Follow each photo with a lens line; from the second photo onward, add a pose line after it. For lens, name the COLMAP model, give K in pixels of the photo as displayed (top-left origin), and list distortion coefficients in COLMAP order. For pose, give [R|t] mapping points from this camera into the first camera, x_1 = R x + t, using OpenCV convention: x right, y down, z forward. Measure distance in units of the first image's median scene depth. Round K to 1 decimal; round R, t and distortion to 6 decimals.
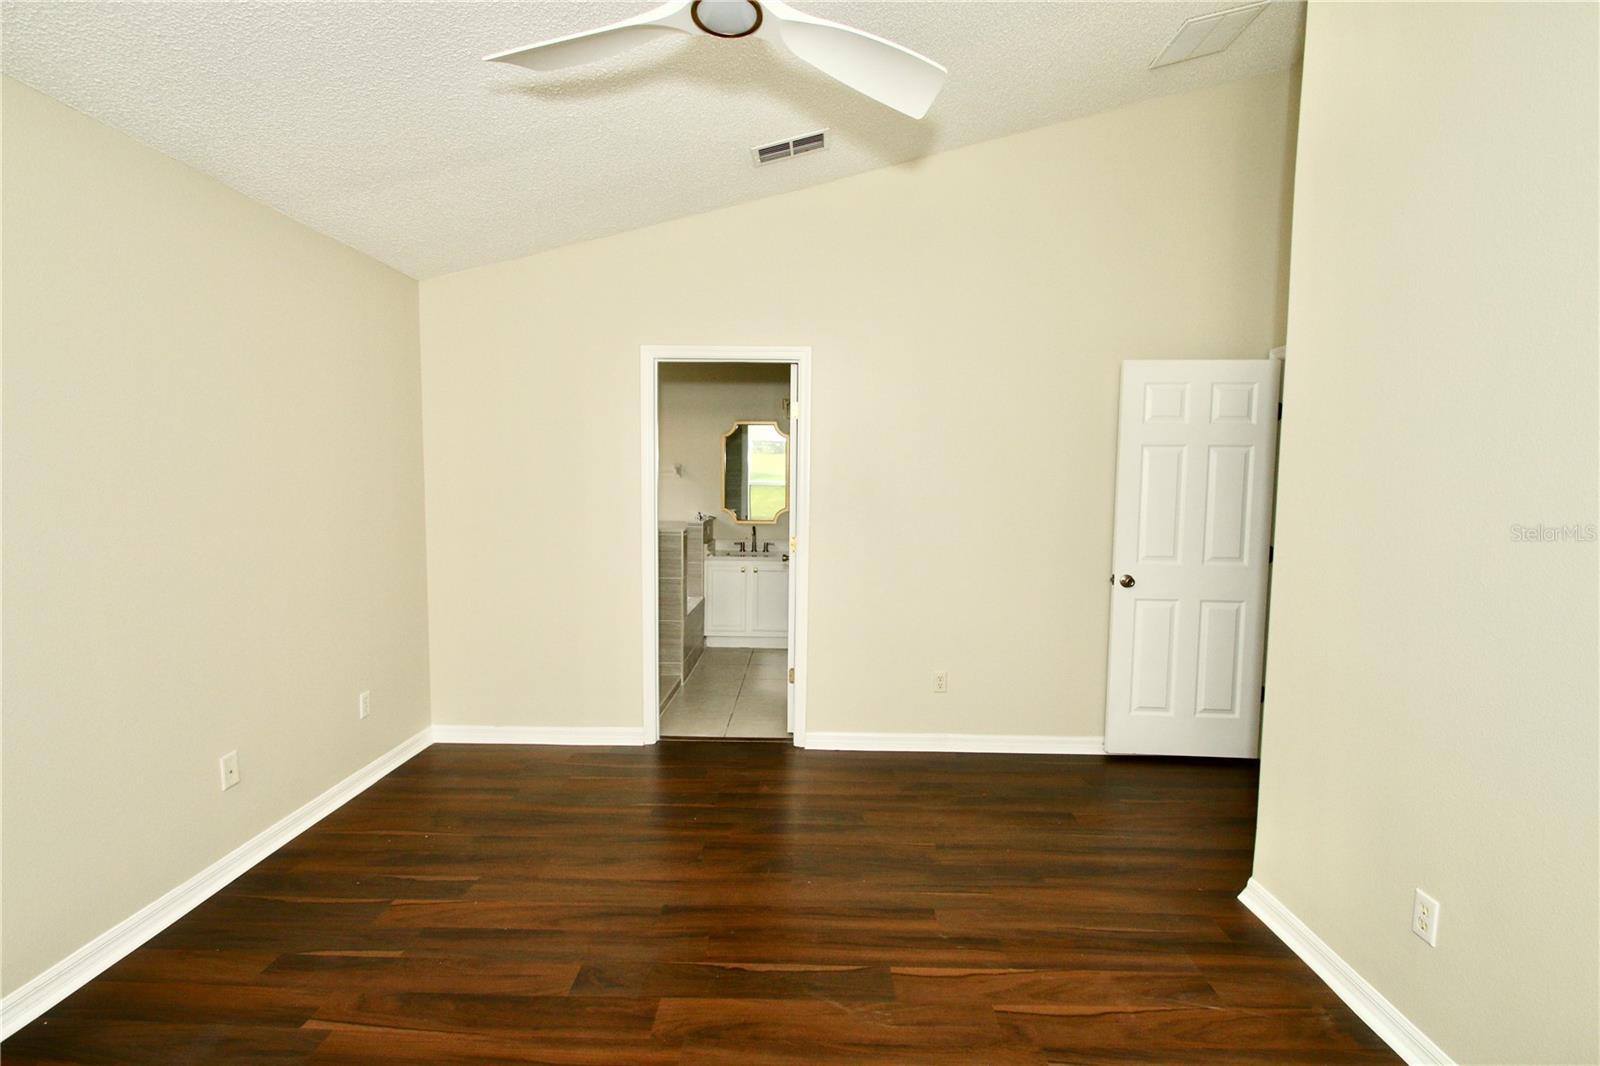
lens RADIAL K [[738.8, 0, 801.8], [0, 738.8, 531.0], [0, 0, 1]] dist [-0.007718, -0.004734]
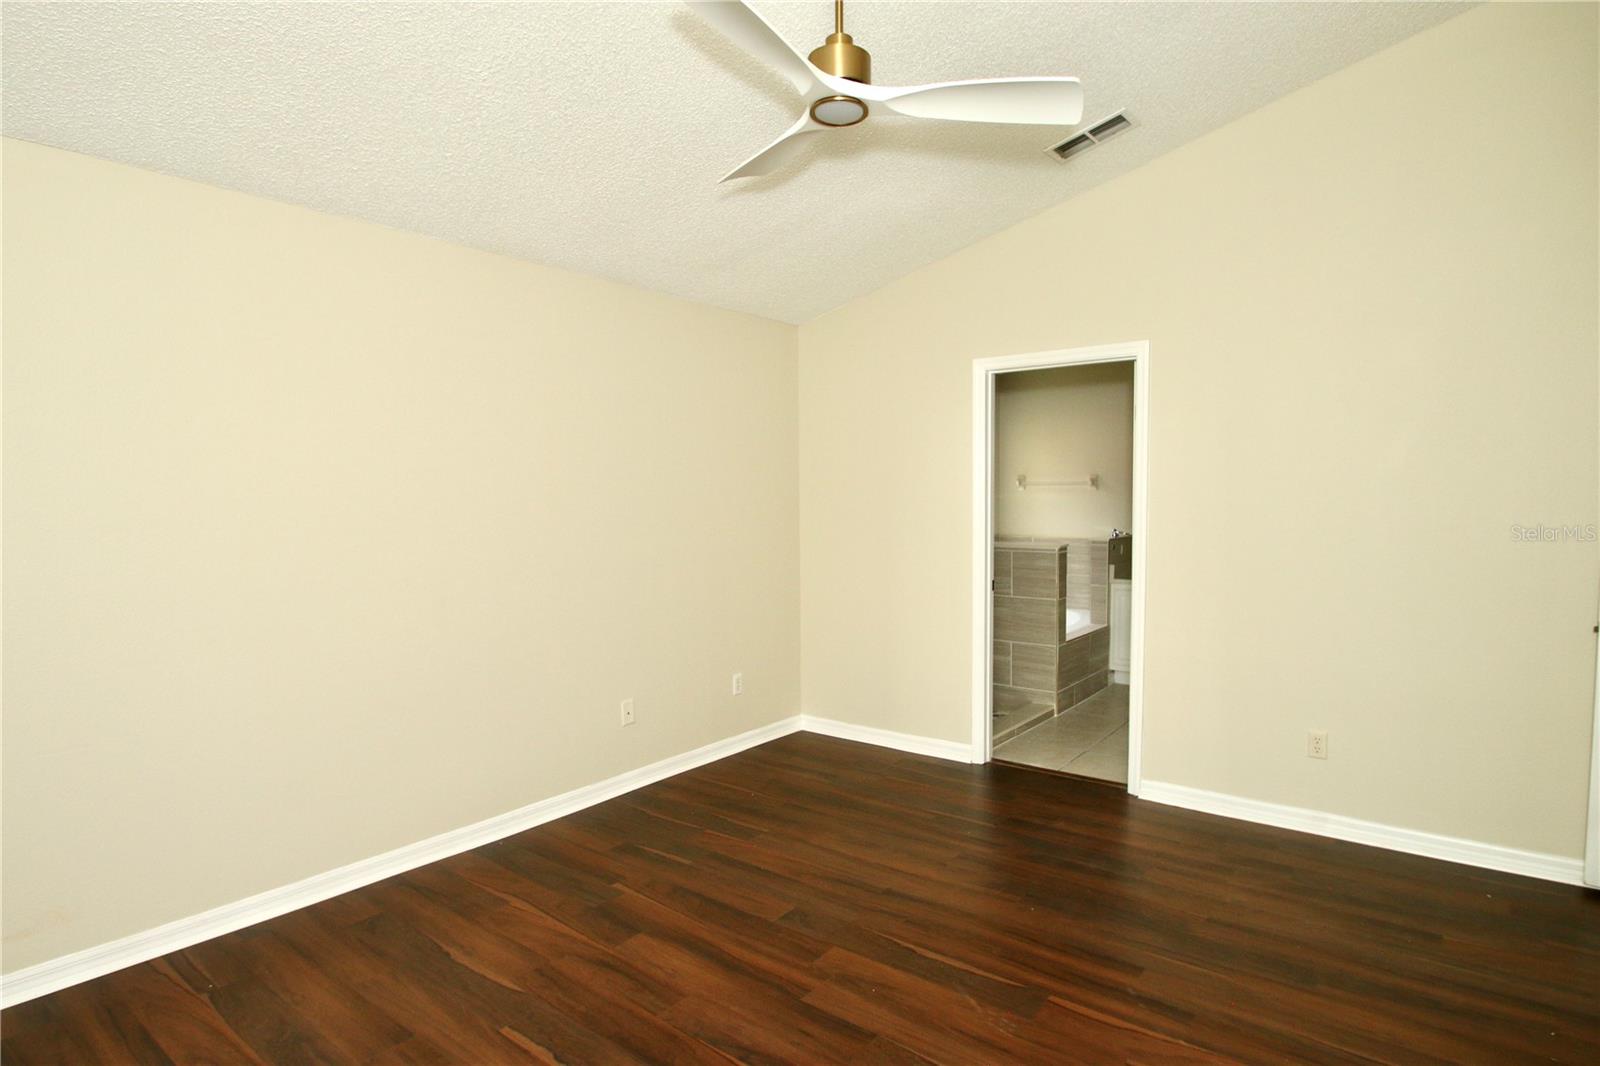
lens RADIAL K [[866.2, 0, 802.1], [0, 866.2, 534.8], [0, 0, 1]] dist [-0.036102, -0.000196]
pose [[0.793114, 0.011508, -0.608965, 0.379085], [-0.024369, 0.999620, -0.012848, 0.007068], [0.608586, 0.025030, 0.793093, -0.073366]]
